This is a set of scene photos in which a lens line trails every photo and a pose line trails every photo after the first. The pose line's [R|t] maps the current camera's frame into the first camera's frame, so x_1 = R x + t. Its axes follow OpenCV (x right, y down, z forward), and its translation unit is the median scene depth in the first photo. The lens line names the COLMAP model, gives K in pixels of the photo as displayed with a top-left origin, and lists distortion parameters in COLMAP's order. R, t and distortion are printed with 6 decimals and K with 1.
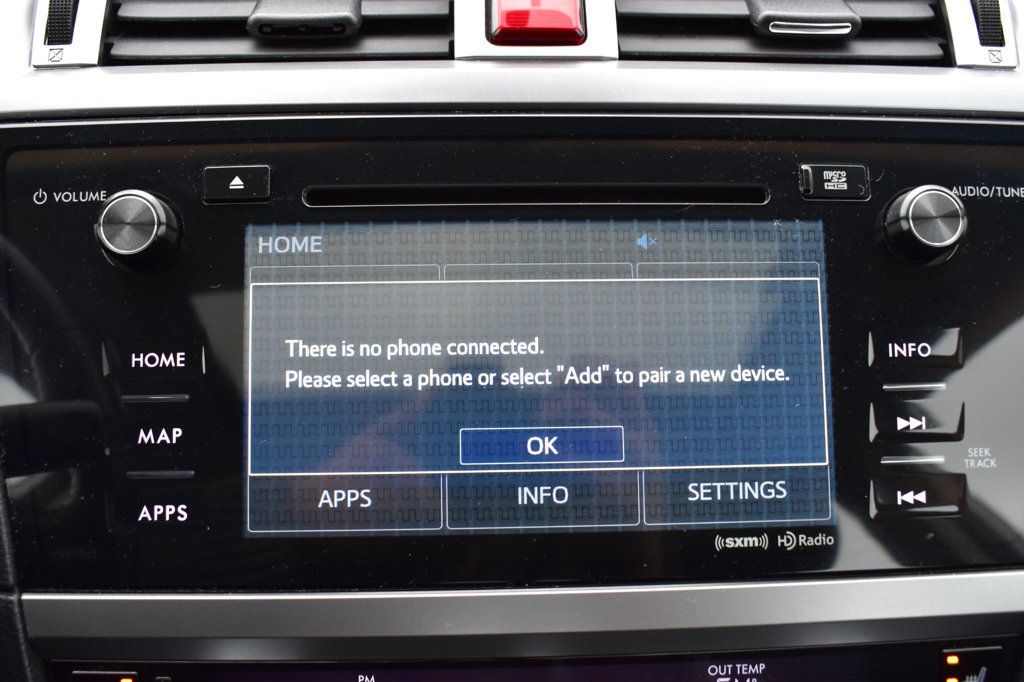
lens RADIAL K [[989.1, 0, 518.4], [0, 989.1, 343.5], [0, 0, 1]] dist [-0.102042, 0.000000]
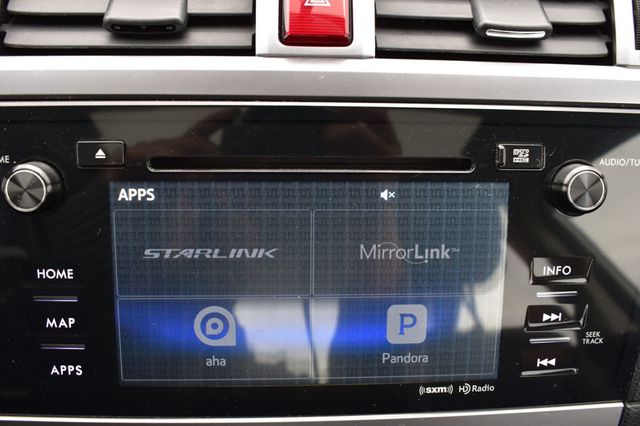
lens RADIAL K [[618.2, 0, 322.8], [0, 618.2, 213.8], [0, 0, 1]] dist [-0.102042, 0.000000]
pose [[0.999306, 0.023273, 0.029101, 0.009407], [-0.029822, 0.967749, 0.250144, -0.304448], [-0.022341, -0.250838, 0.967771, 0.116631]]
